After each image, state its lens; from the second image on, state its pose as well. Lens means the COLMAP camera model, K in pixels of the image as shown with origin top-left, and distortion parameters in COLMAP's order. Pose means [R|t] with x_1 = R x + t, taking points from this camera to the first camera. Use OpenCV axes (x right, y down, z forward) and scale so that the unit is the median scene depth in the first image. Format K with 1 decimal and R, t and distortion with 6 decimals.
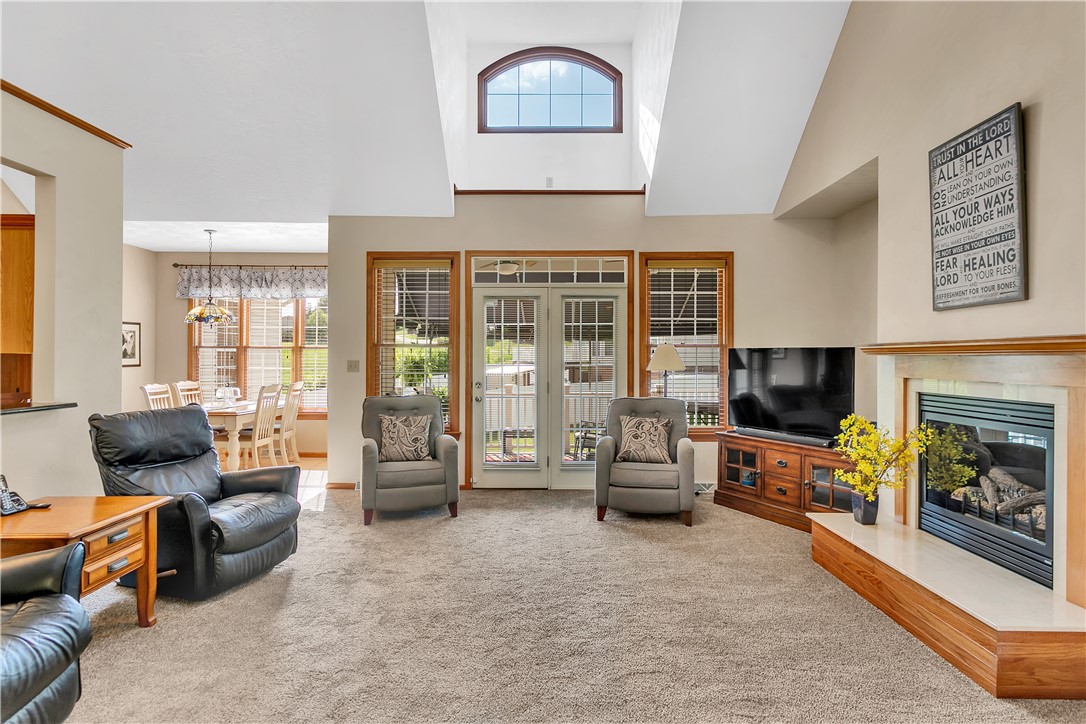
lens RADIAL K [[572.5, 0, 542.4], [0, 572.5, 357.9], [0, 0, 1]] dist [-0.000958, 0.000754]
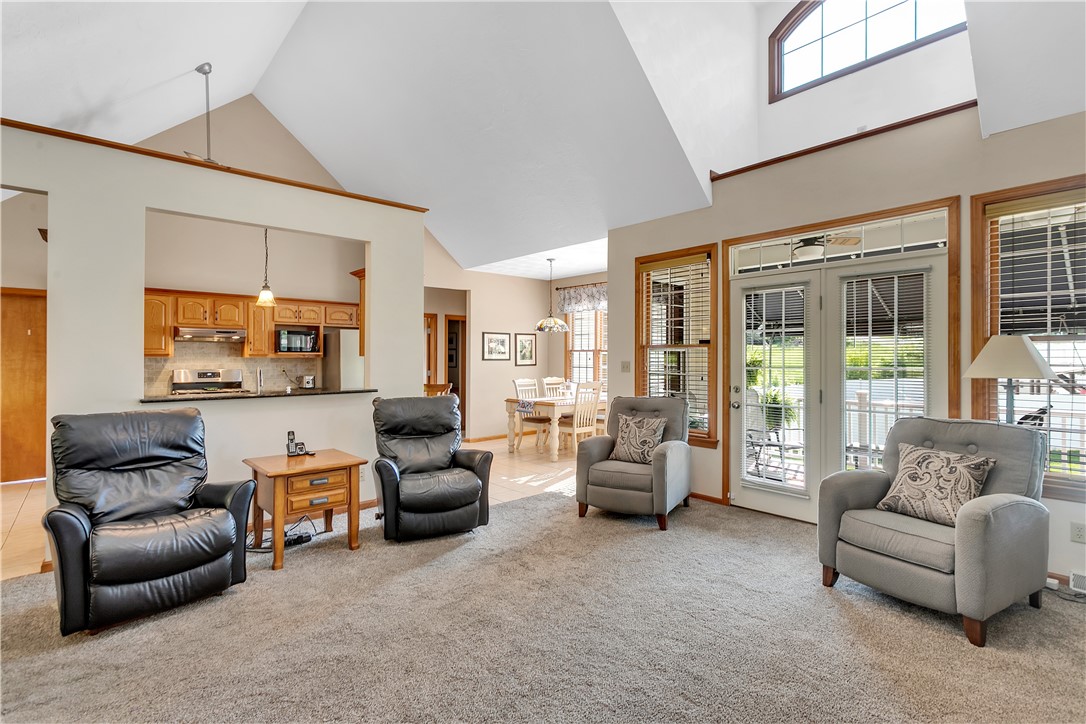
lens RADIAL K [[508.3, 0, 542.2], [0, 508.3, 357.9], [0, 0, 1]] dist [-0.002585, 0.000883]
pose [[0.667678, -0.003264, -0.744443, 0.315865], [0.001651, 0.999994, -0.002904, 0.000524], [0.744448, 0.000710, 0.667680, 0.291202]]
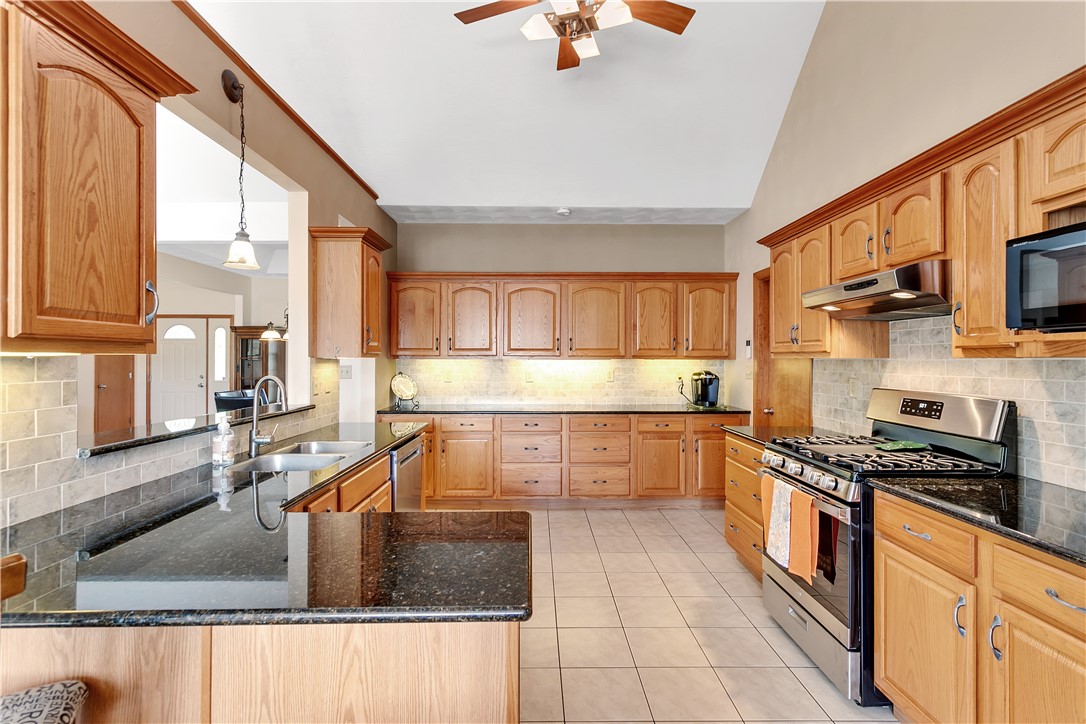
lens RADIAL K [[512.7, 0, 543.2], [0, 512.7, 358.0], [0, 0, 1]] dist [-0.002039, 0.000470]
pose [[-0.999909, -0.003128, -0.013127, -0.882061], [-0.003084, 0.999989, -0.003392, -0.003647], [0.013137, -0.003351, -0.999908, 0.994365]]
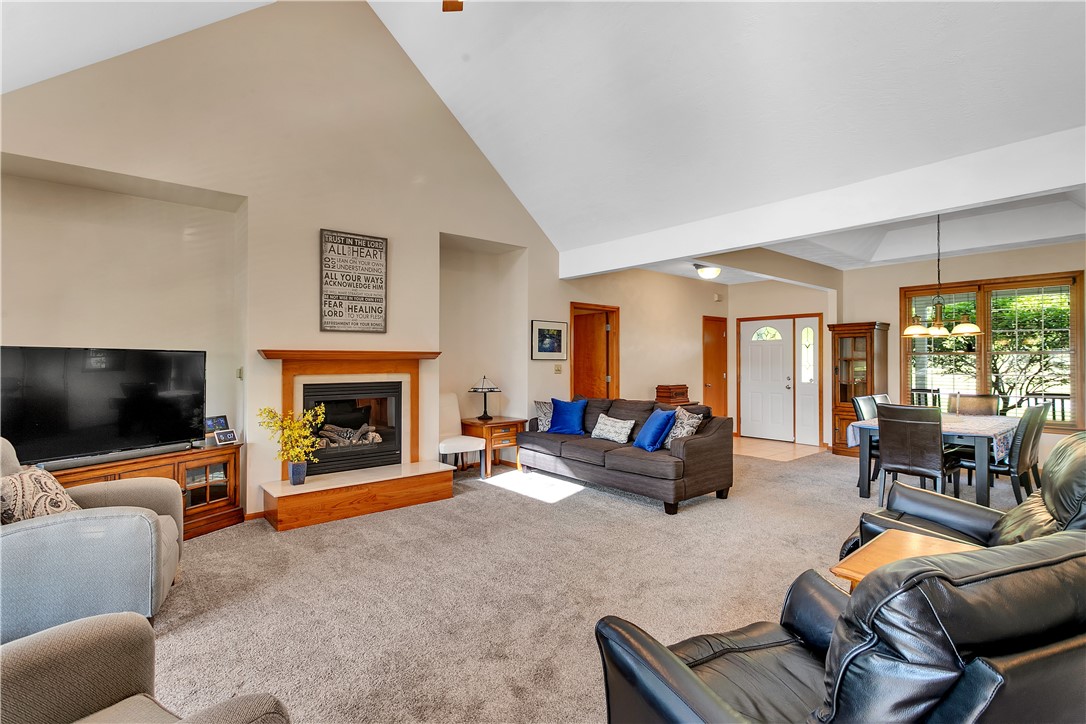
lens RADIAL K [[512.7, 0, 543.2], [0, 512.7, 358.0], [0, 0, 1]] dist [-0.002039, 0.000470]
pose [[-0.645894, 0.001024, 0.763426, -0.525473], [-0.001833, 0.999994, -0.002893, -0.003500], [-0.763425, -0.003268, -0.645889, 0.967439]]
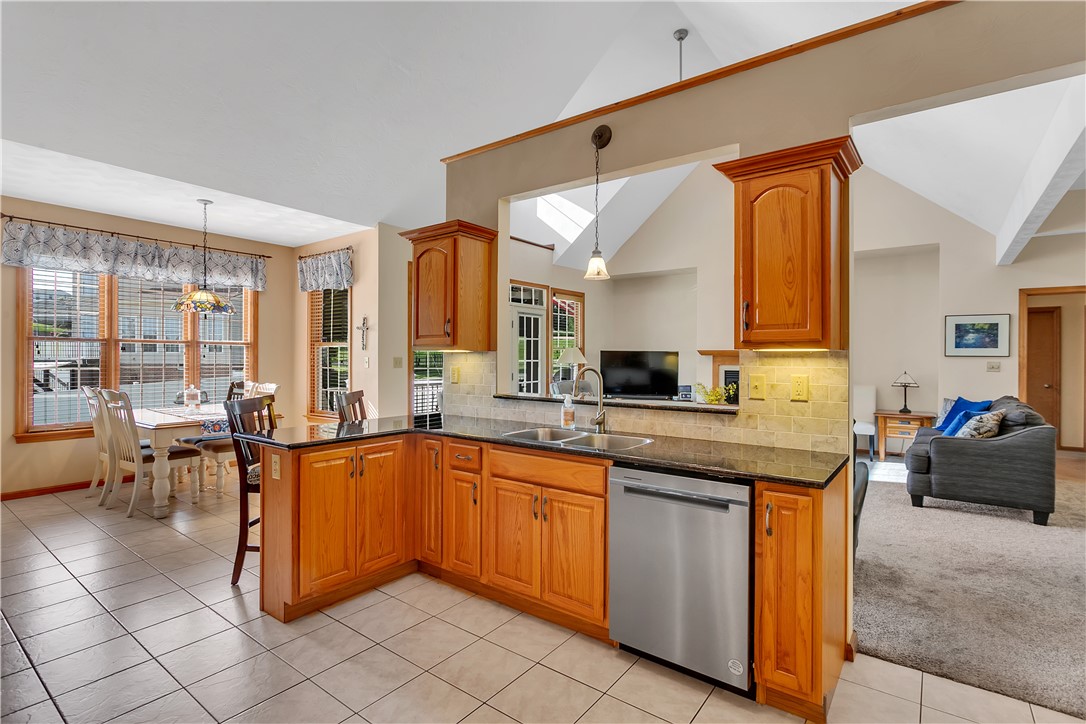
lens RADIAL K [[527.5, 0, 543.3], [0, 527.5, 357.4], [0, 0, 1]] dist [-0.019922, 0.009892]
pose [[0.598530, 0.000290, 0.801100, -1.134848], [-0.003740, 0.999990, 0.002432, 0.000609], [-0.801091, -0.004452, 0.598526, 0.192540]]
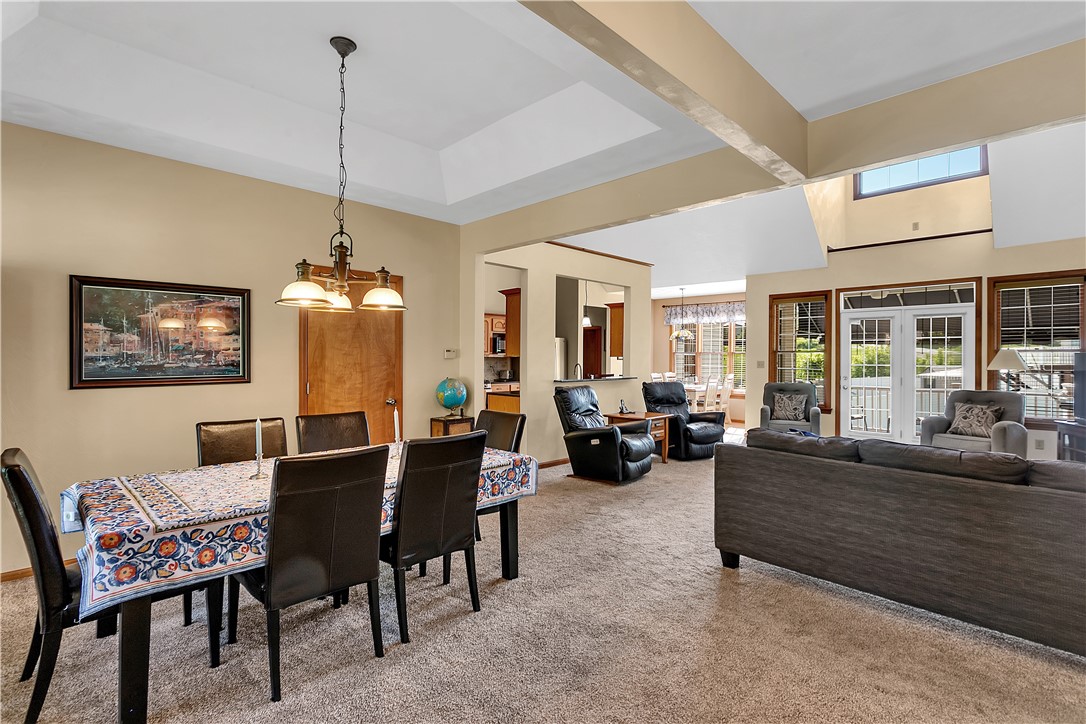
lens RADIAL K [[512.7, 0, 543.2], [0, 512.7, 358.0], [0, 0, 1]] dist [-0.002039, 0.000470]
pose [[0.715207, 0.001919, -0.698910, 0.299797], [-0.004072, 0.999991, -0.001421, 0.000332], [0.698901, 0.003863, 0.715208, -0.587738]]
